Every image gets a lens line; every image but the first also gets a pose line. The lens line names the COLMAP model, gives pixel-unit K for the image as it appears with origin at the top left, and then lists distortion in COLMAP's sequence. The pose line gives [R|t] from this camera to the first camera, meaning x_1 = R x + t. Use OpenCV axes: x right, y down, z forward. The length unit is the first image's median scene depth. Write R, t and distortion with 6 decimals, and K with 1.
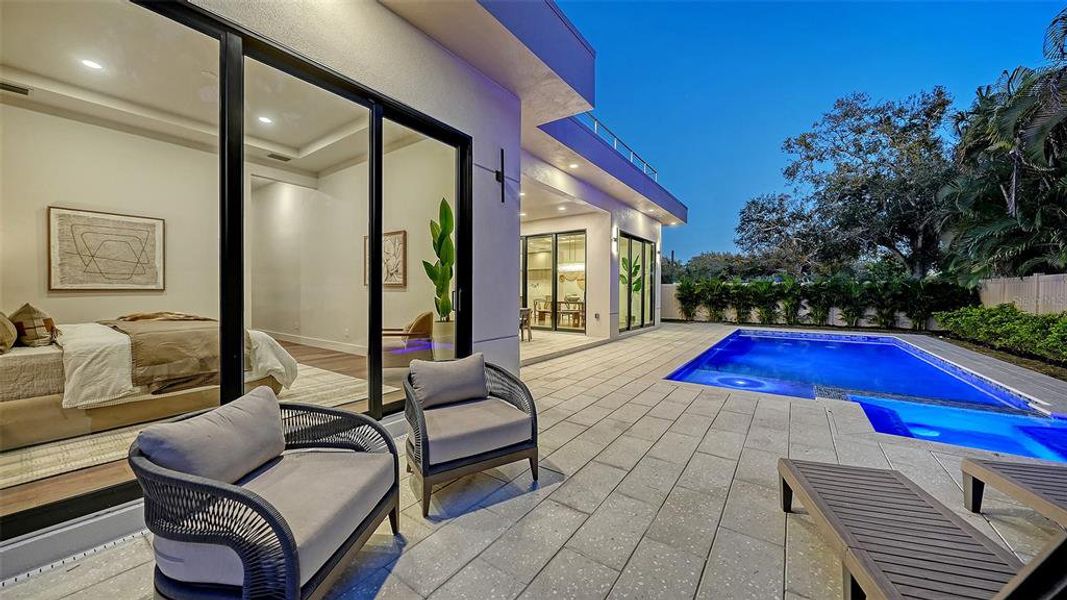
lens RADIAL K [[373.8, 0, 530.6], [0, 373.8, 292.6], [0, 0, 1]] dist [-0.012036, 0.000093]
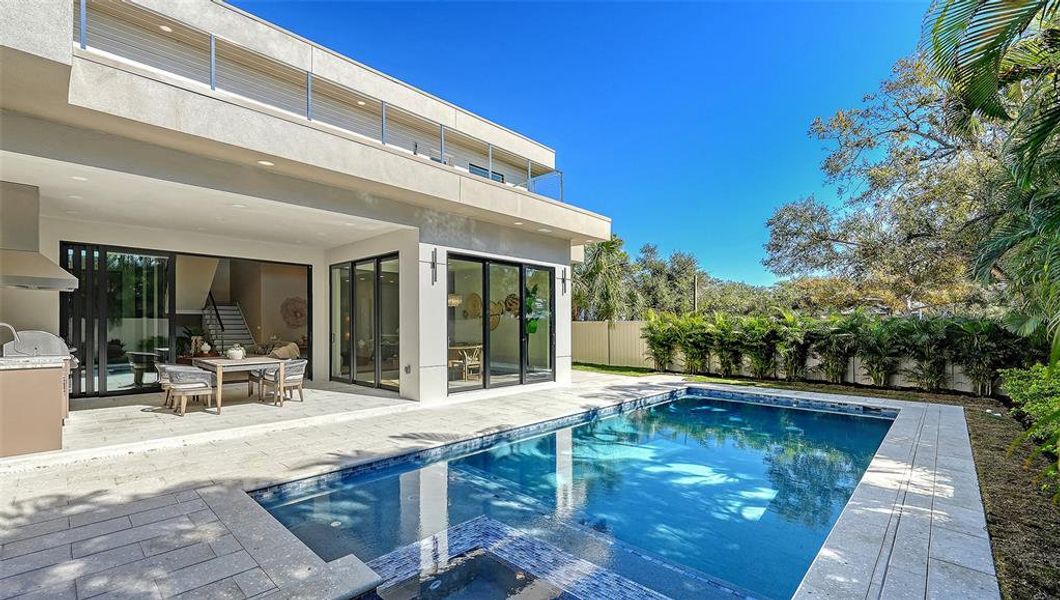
lens RADIAL K [[439.1, 0, 502.2], [0, 439.1, 316.9], [0, 0, 1]] dist [0.002260, -0.003936]
pose [[0.989418, 0.000297, -0.145092, 0.335146], [-0.003727, 0.999720, -0.023369, -0.013980], [0.145044, 0.023663, 0.989142, 0.120783]]
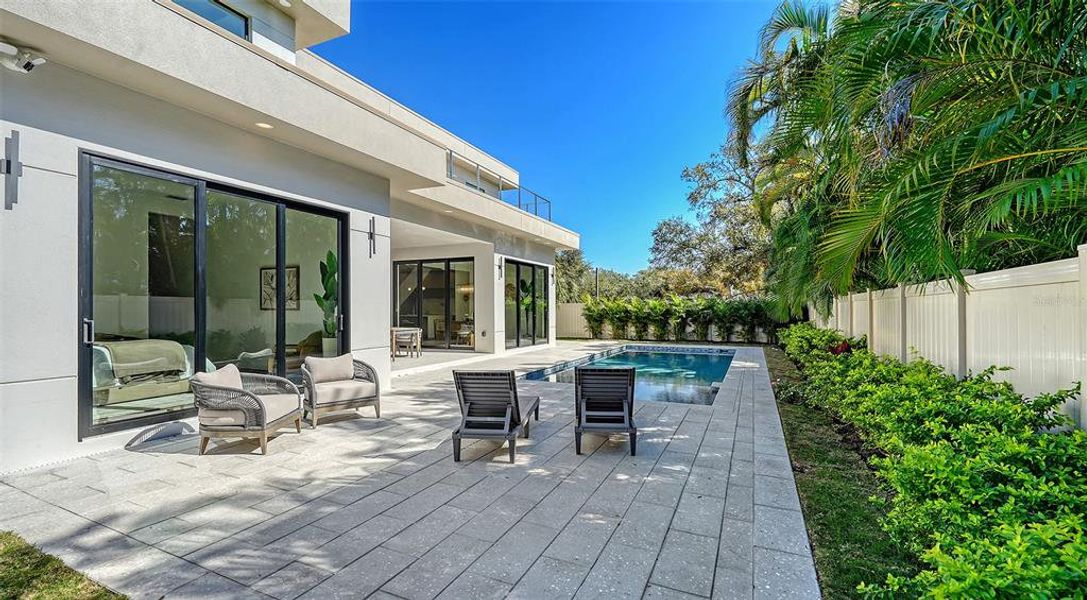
lens RADIAL K [[432.3, 0, 539.9], [0, 432.3, 299.4], [0, 0, 1]] dist [-0.003271, -0.000097]
pose [[0.982450, 0.000279, 0.186528, 0.071160], [0.004856, 0.999622, -0.027075, -0.003986], [-0.186465, 0.027506, 0.982076, -0.218838]]
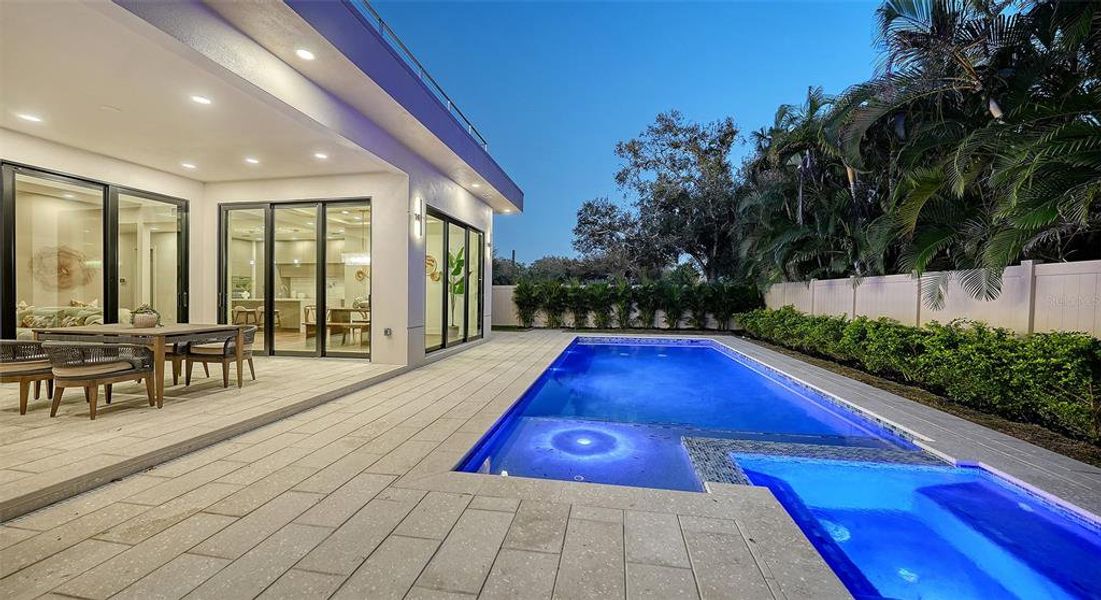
lens RADIAL K [[402.6, 0, 562.5], [0, 402.6, 296.4], [0, 0, 1]] dist [-0.003770, -0.000232]
pose [[0.887871, -0.000166, 0.460092, 0.085437], [-0.001515, 0.999993, 0.003285, -0.001265], [-0.460090, -0.003613, 0.887865, 0.161952]]
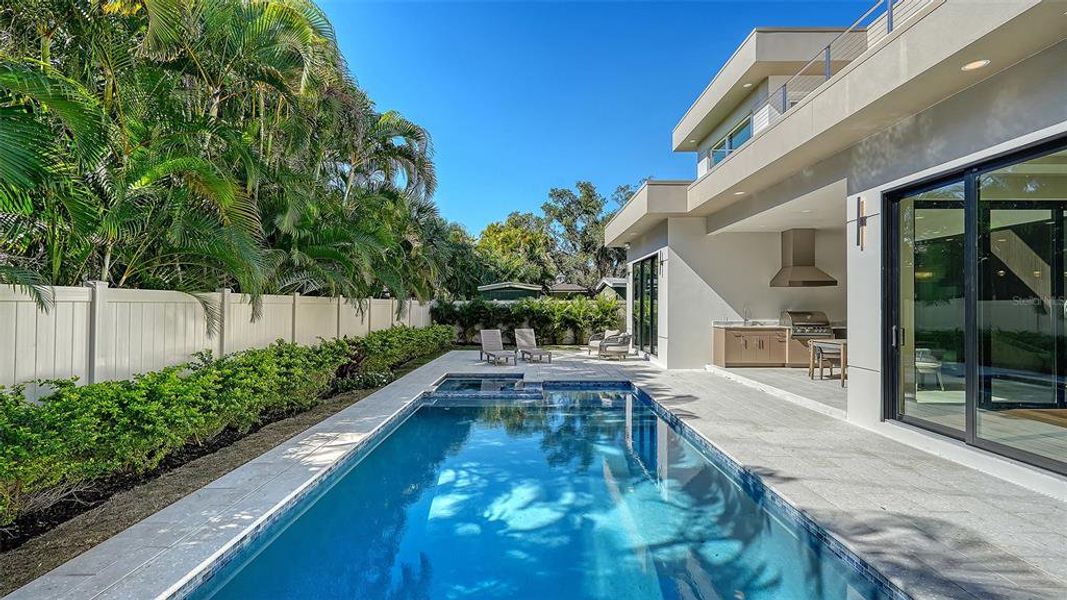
lens RADIAL K [[462.7, 0, 533.6], [0, 462.7, 297.7], [0, 0, 1]] dist [0.001018, -0.000031]
pose [[-0.798046, -0.015535, -0.602397, 0.662000], [-0.010928, 0.999876, -0.011308, -0.018278], [0.602498, -0.002441, -0.798117, 0.855535]]
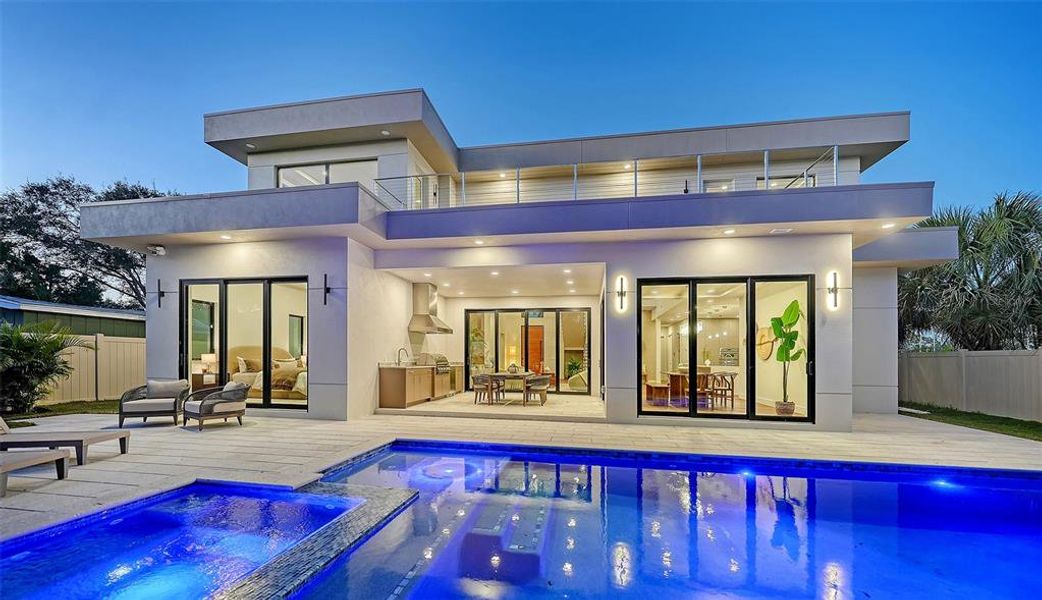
lens RADIAL K [[359.9, 0, 534.2], [0, 359.9, 354.6], [0, 0, 1]] dist [-0.003207, -0.000857]
pose [[0.464734, -0.011019, -0.885382, 0.559573], [-0.019968, 0.999538, -0.022921, 0.005895], [0.885225, 0.028332, 0.464300, 0.342187]]
